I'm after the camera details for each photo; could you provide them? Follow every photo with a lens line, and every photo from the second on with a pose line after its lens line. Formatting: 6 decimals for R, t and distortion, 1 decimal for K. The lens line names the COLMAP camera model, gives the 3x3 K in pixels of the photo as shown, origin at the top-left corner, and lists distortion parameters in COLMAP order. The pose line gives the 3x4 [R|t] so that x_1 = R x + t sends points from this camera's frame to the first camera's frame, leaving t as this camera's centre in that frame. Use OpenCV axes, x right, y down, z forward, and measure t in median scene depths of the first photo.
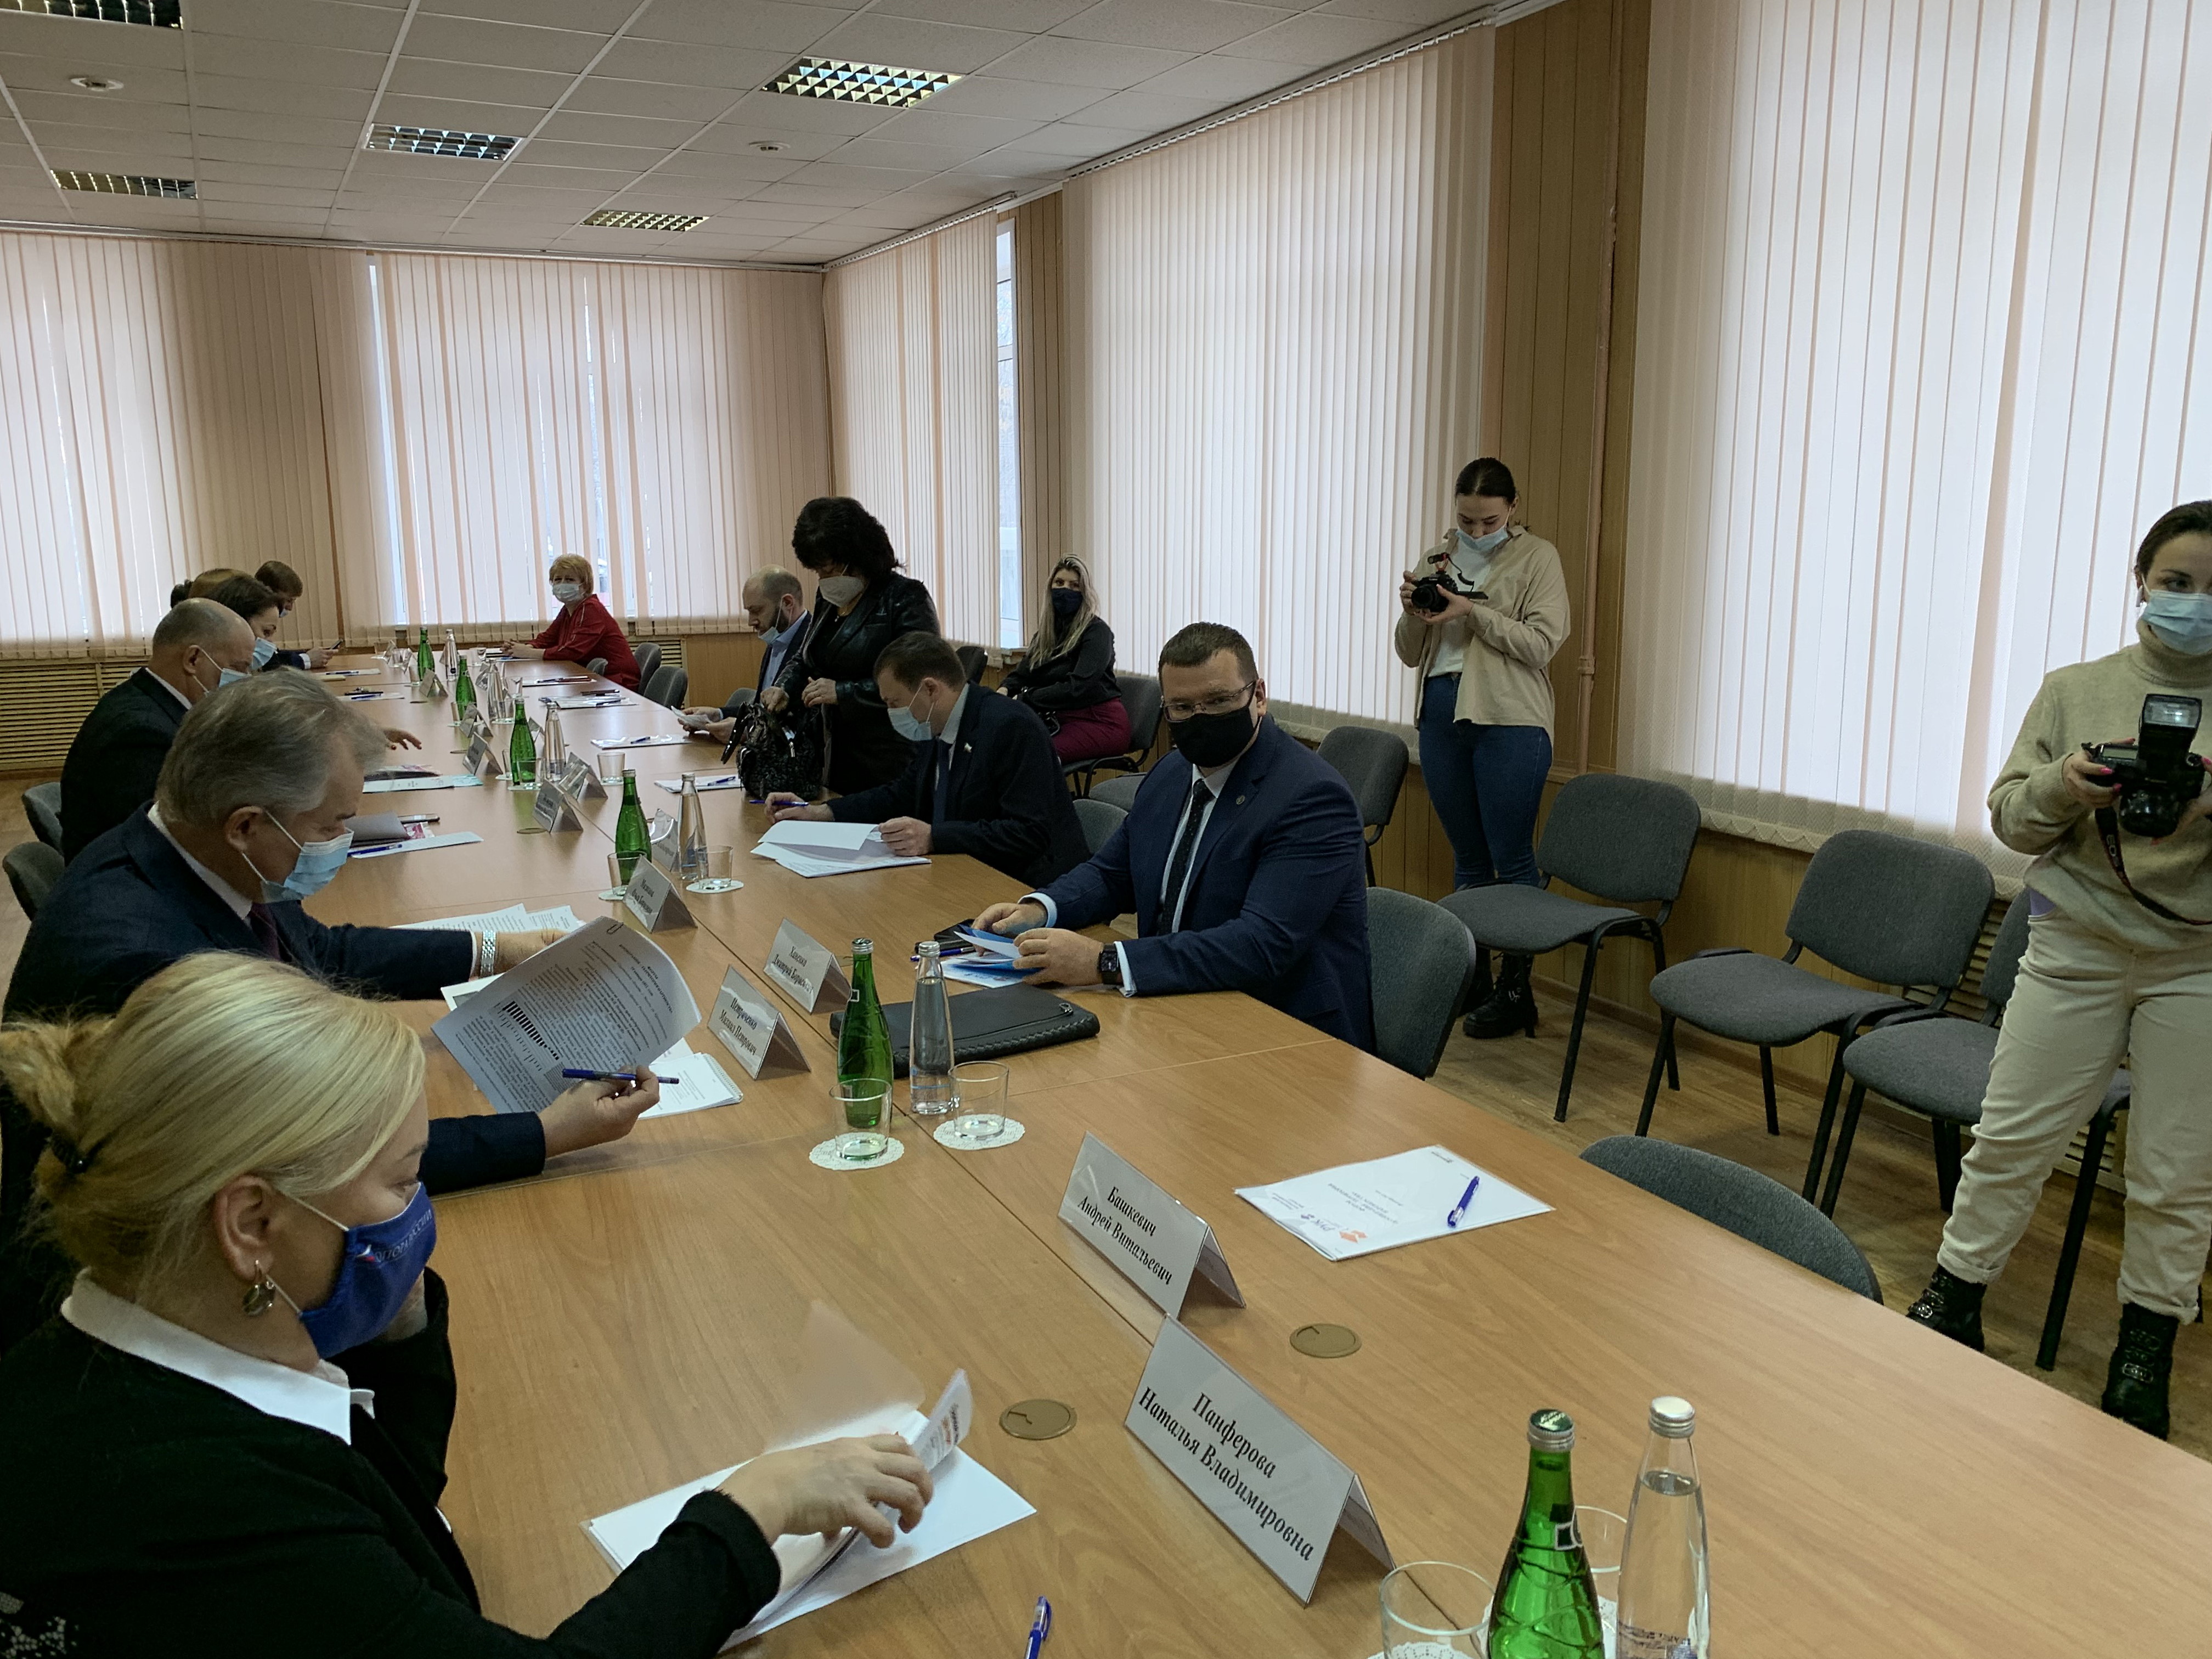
lens RADIAL K [[1678.7, 0, 1106.0], [0, 1678.7, 829.5], [0, 0, 1]] dist [-0.034496, -0.004954]
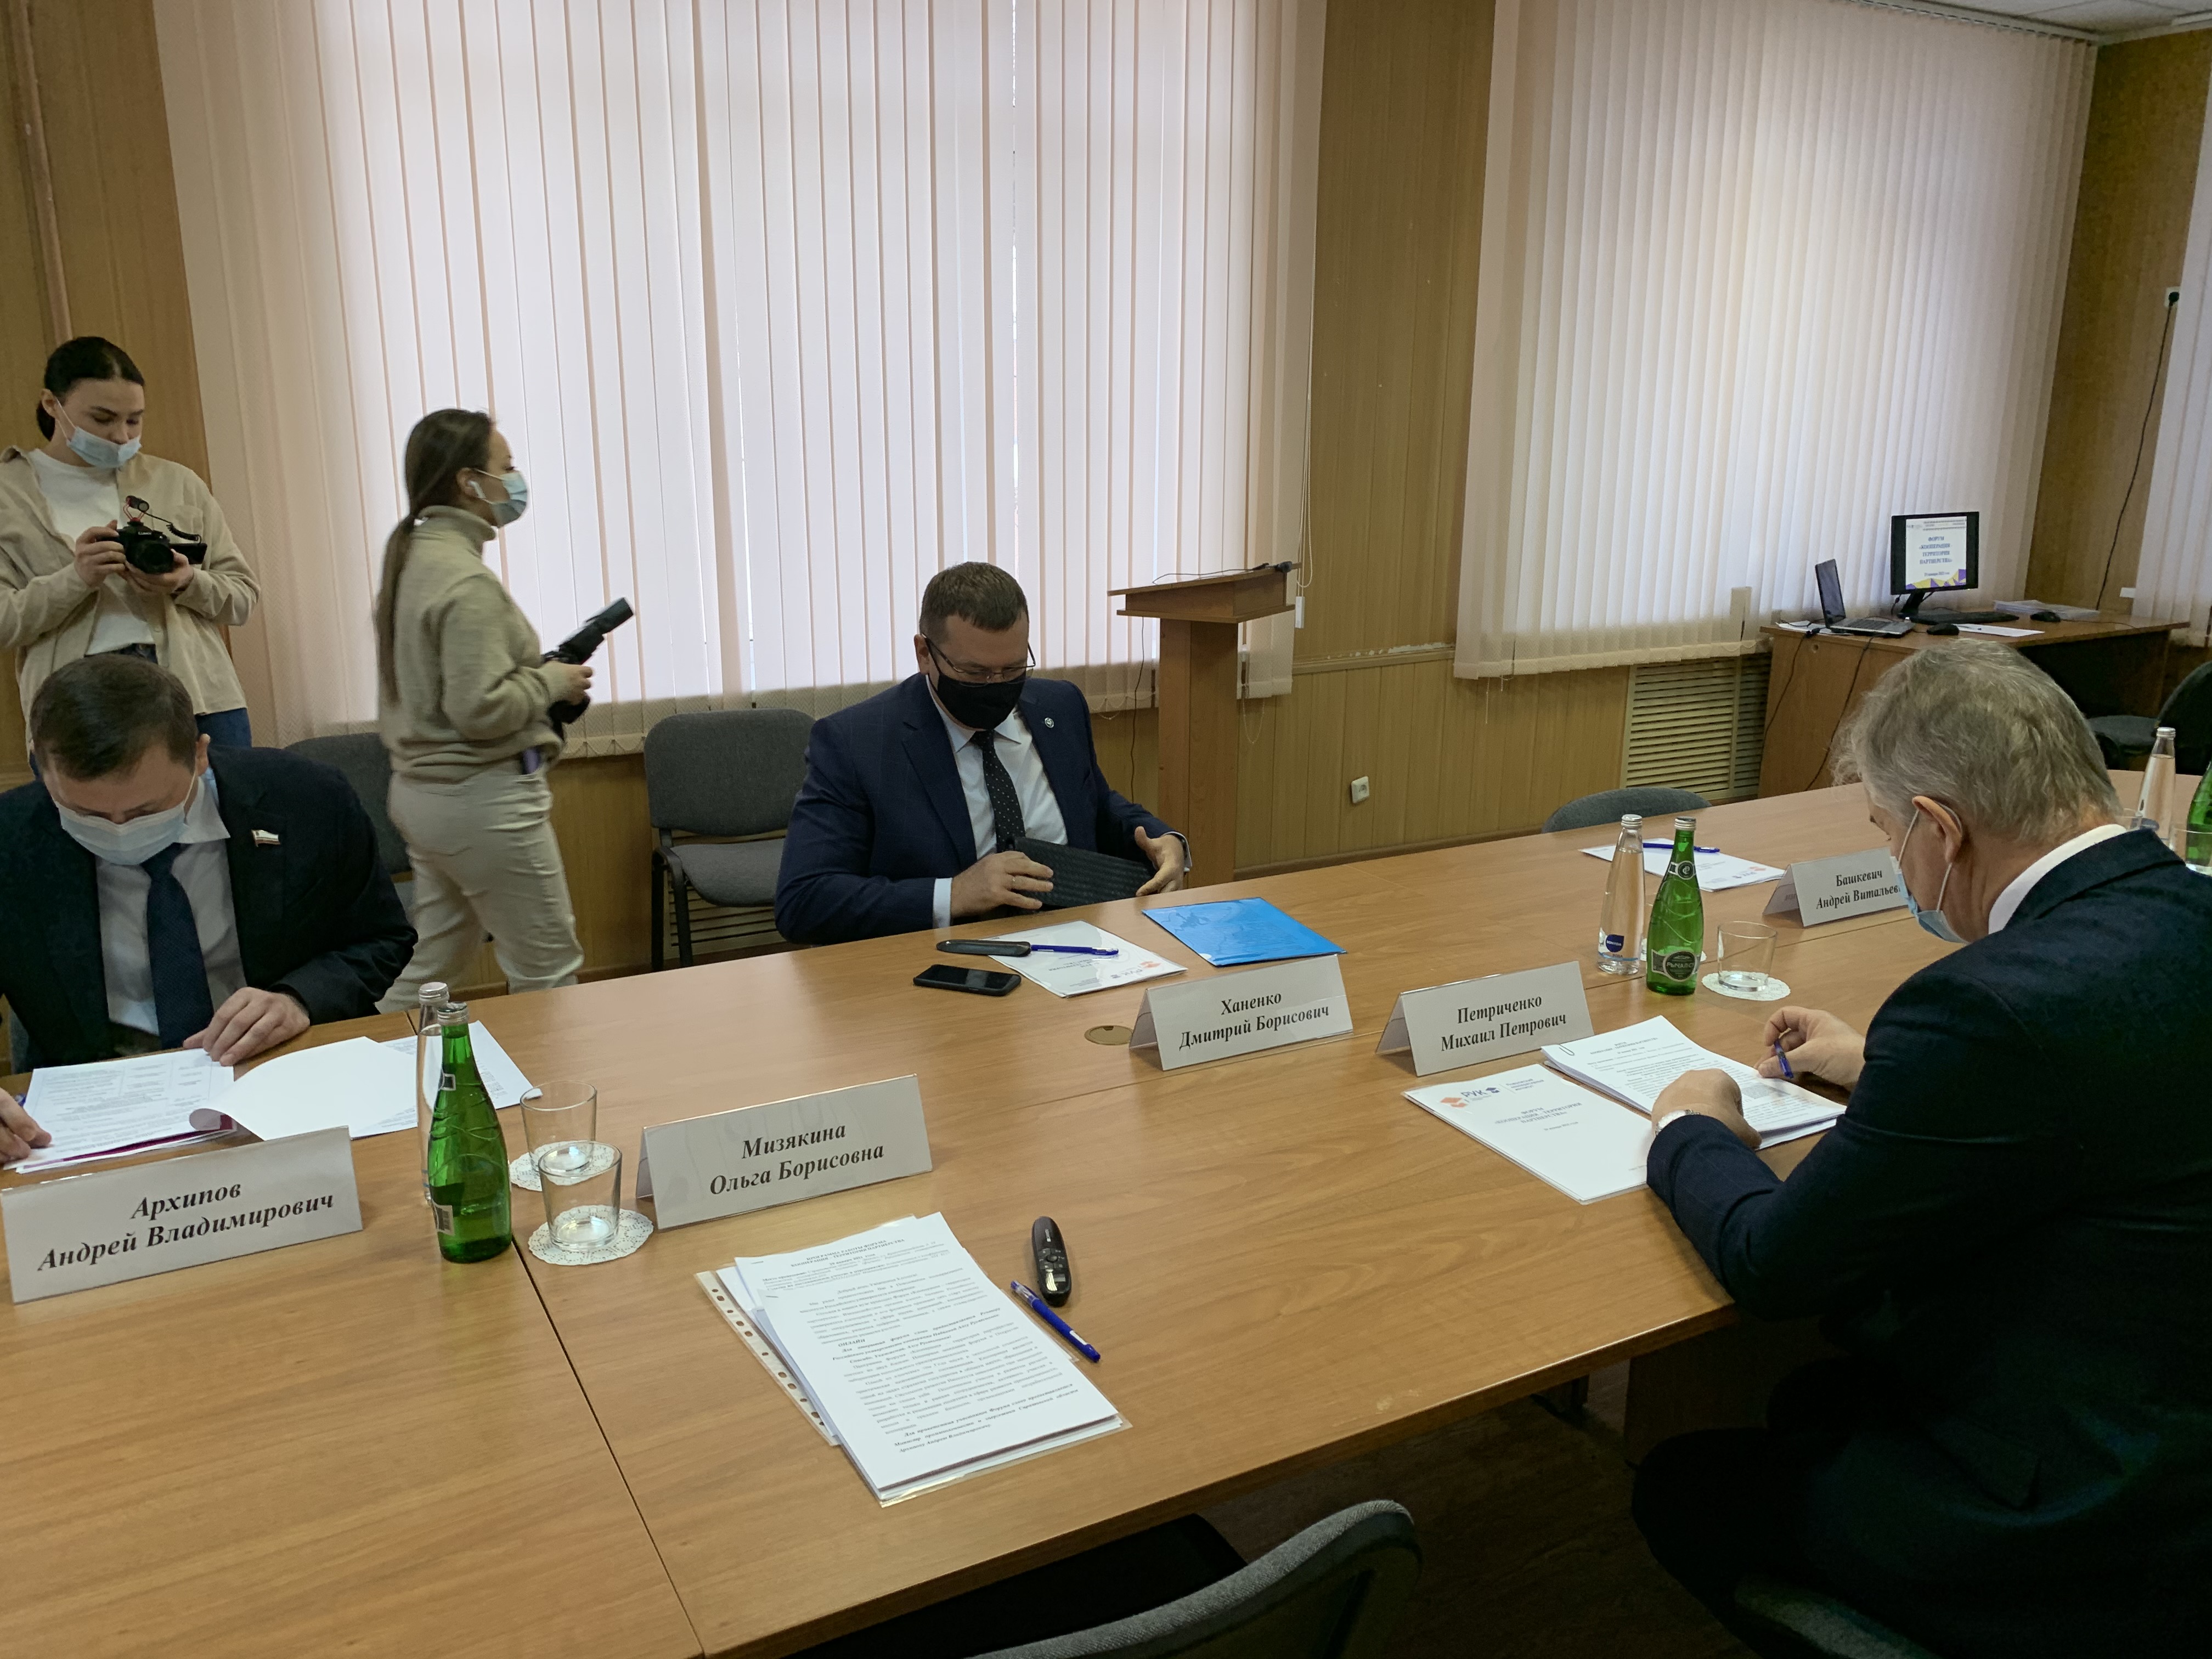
lens RADIAL K [[1678.7, 0, 1106.0], [0, 1678.7, 829.5], [0, 0, 1]] dist [-0.034496, -0.004954]
pose [[-0.028681, -0.234513, 0.971690, -0.646348], [0.192892, 0.952520, 0.235580, -0.137934], [-0.980801, 0.194188, 0.017916, 0.737057]]
